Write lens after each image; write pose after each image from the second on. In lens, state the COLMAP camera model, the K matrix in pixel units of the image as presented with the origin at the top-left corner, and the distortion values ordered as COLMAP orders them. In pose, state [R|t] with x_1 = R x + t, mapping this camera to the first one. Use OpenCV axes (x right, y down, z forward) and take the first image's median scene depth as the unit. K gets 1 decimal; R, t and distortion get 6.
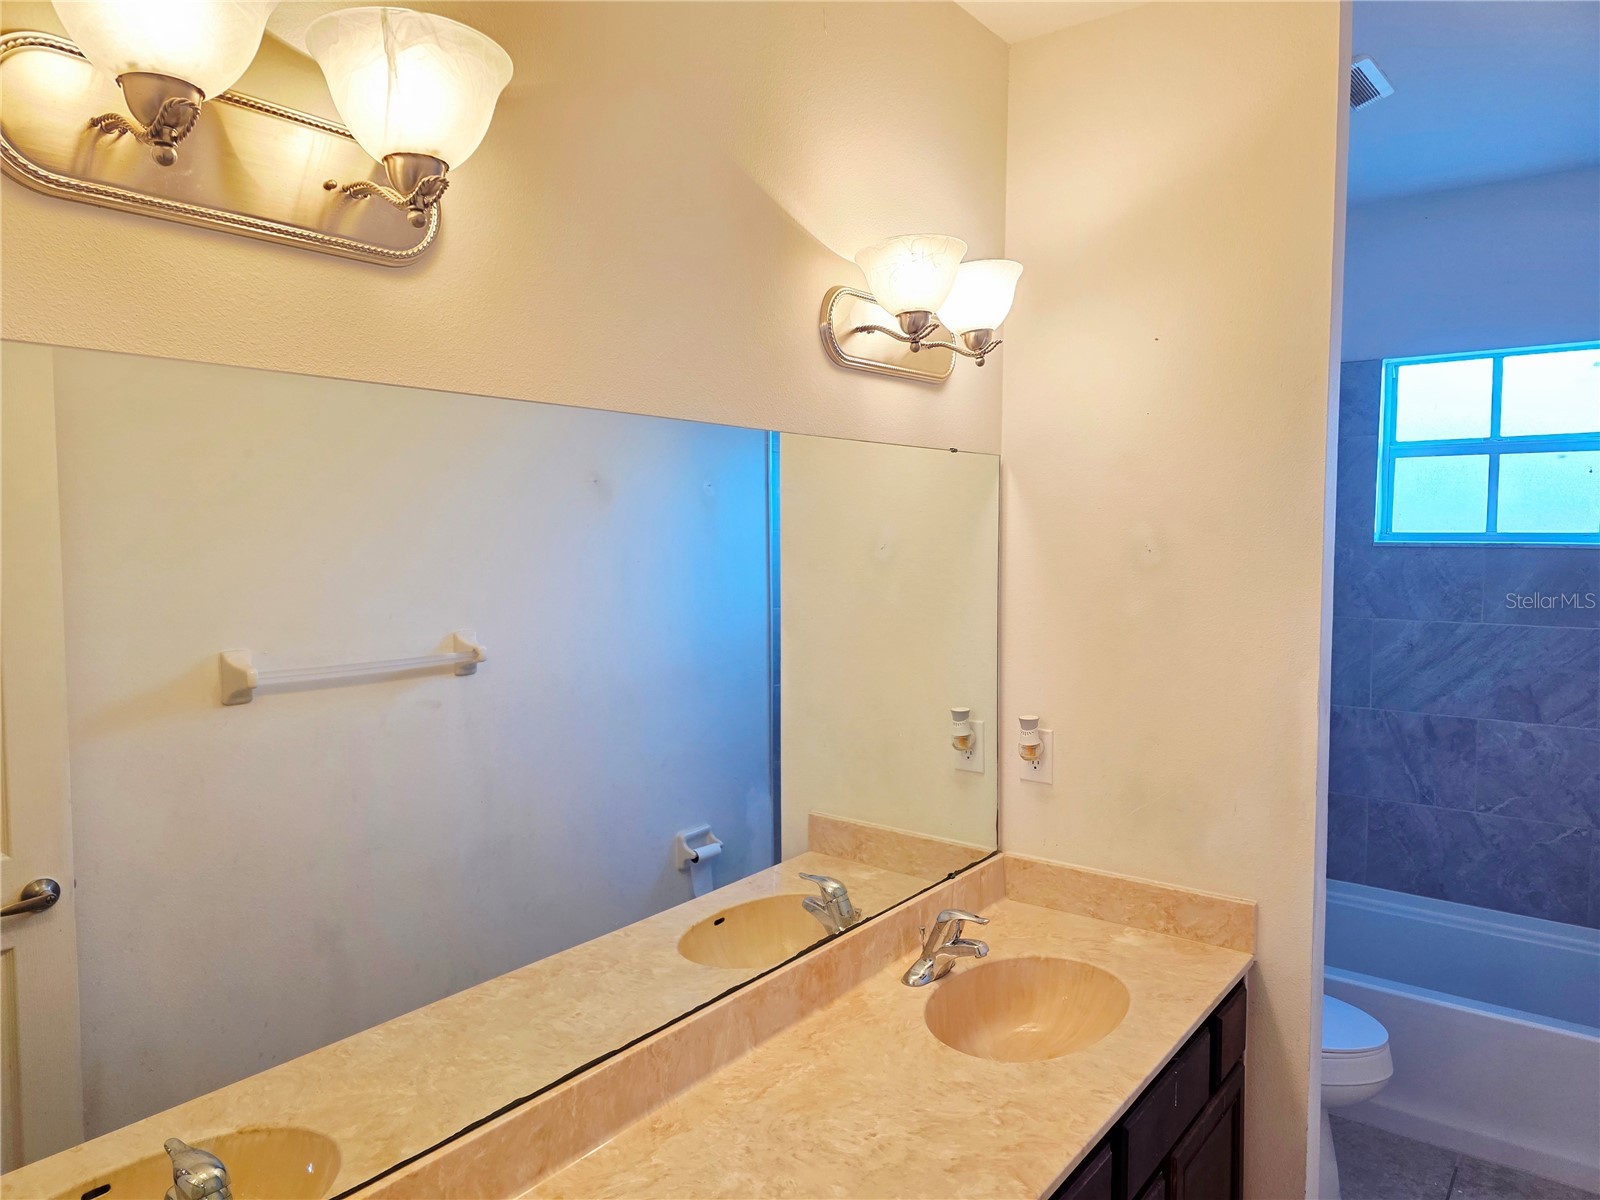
lens RADIAL K [[1104.8, 0, 793.8], [0, 1104.8, 592.1], [0, 0, 1]] dist [0.075451, -0.075281]
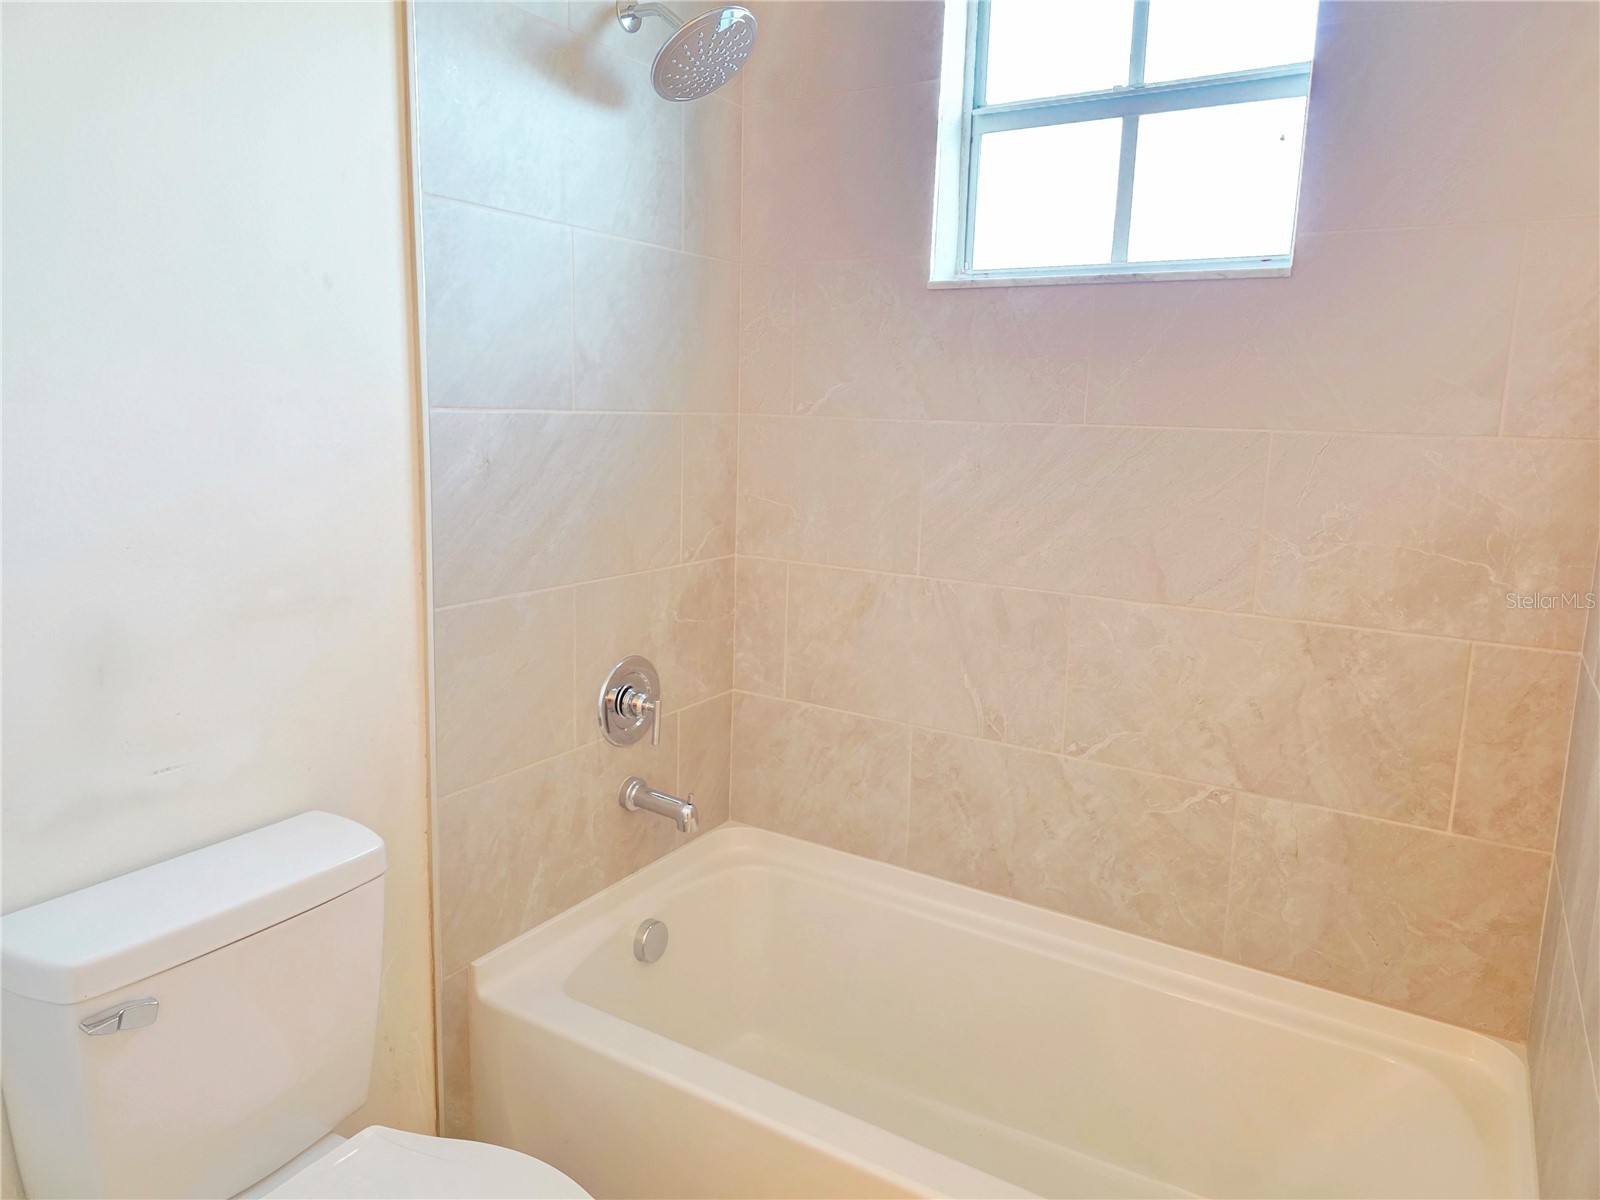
lens RADIAL K [[1104.8, 0, 801.0], [0, 1104.8, 577.5], [0, 0, 1]] dist [0.075451, -0.075281]
pose [[0.994986, 0.008241, 0.099675, 0.413073], [-0.018331, 0.994744, 0.100737, 0.049406], [-0.098321, -0.102059, 0.989908, 0.455075]]
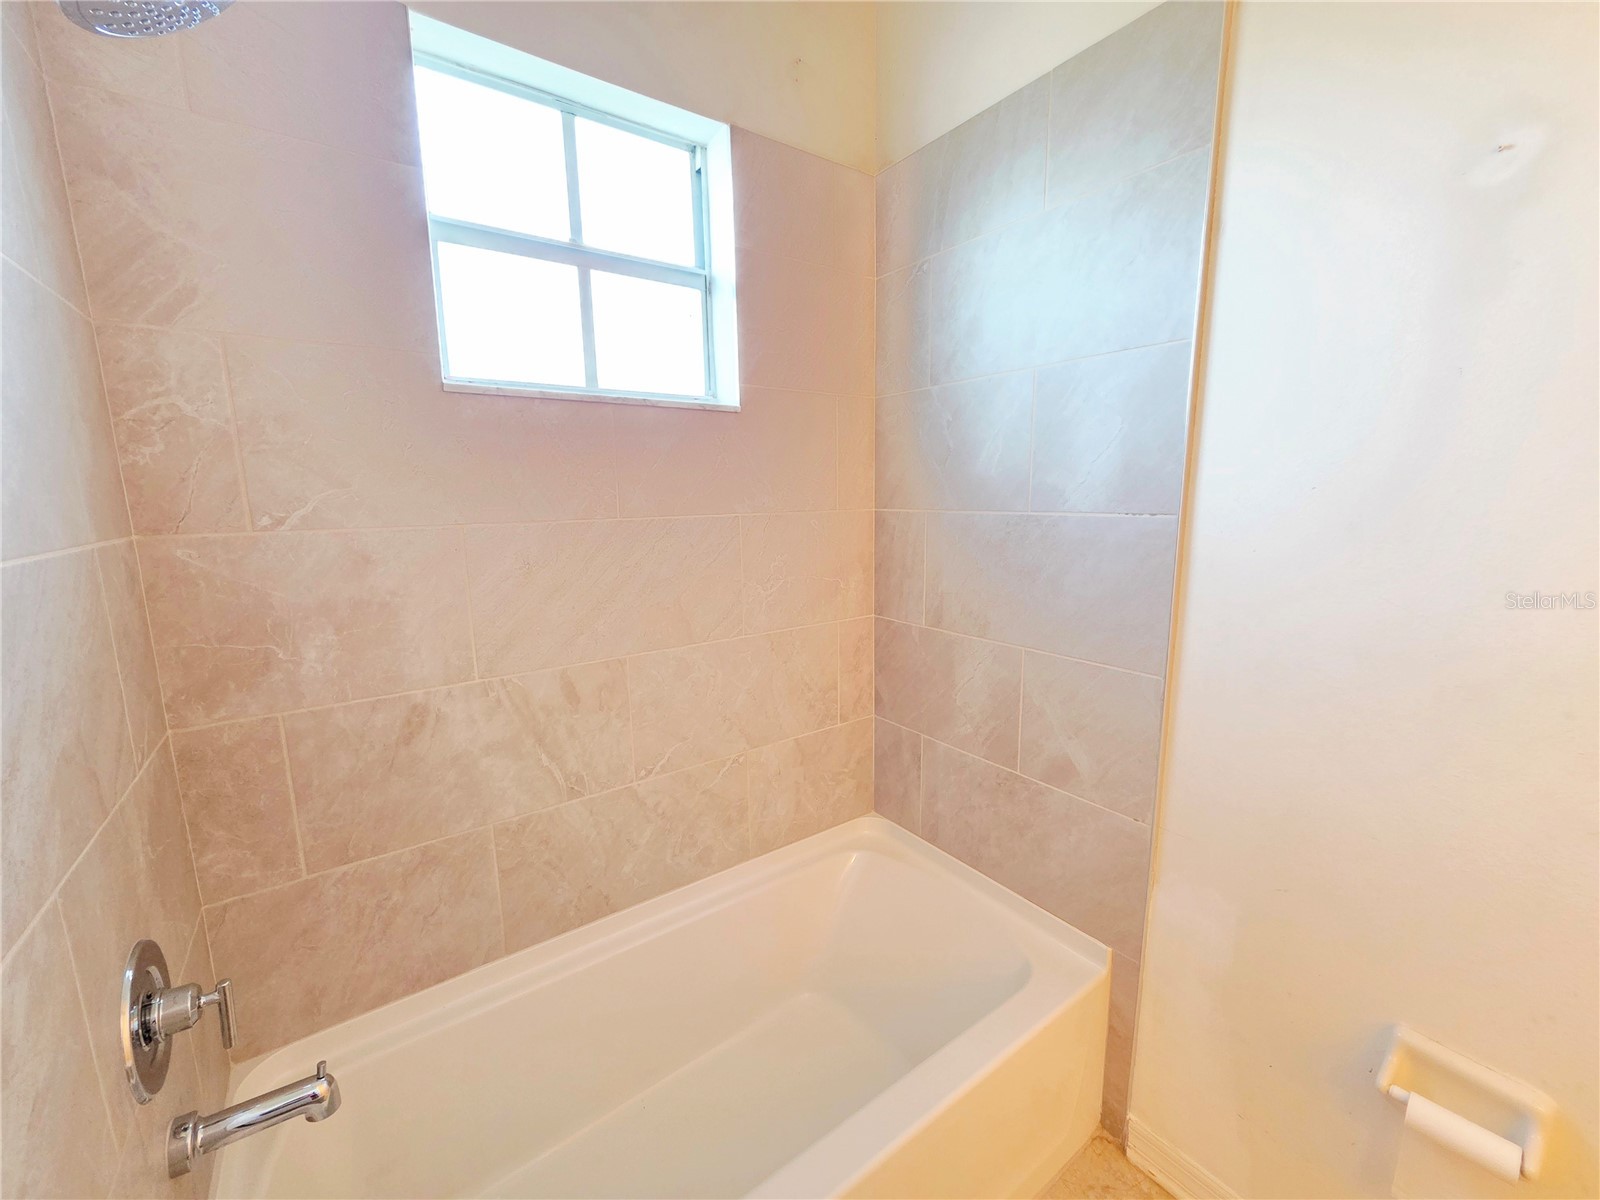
lens RADIAL K [[635.9, 0, 792.5], [0, 635.9, 599.4], [0, 0, 1]] dist [-0.001548, -0.000017]
pose [[0.288443, -0.166939, 0.942832, 0.268623], [0.071403, 0.985692, 0.152683, 0.024114], [-0.954831, 0.023281, 0.296236, 0.777577]]
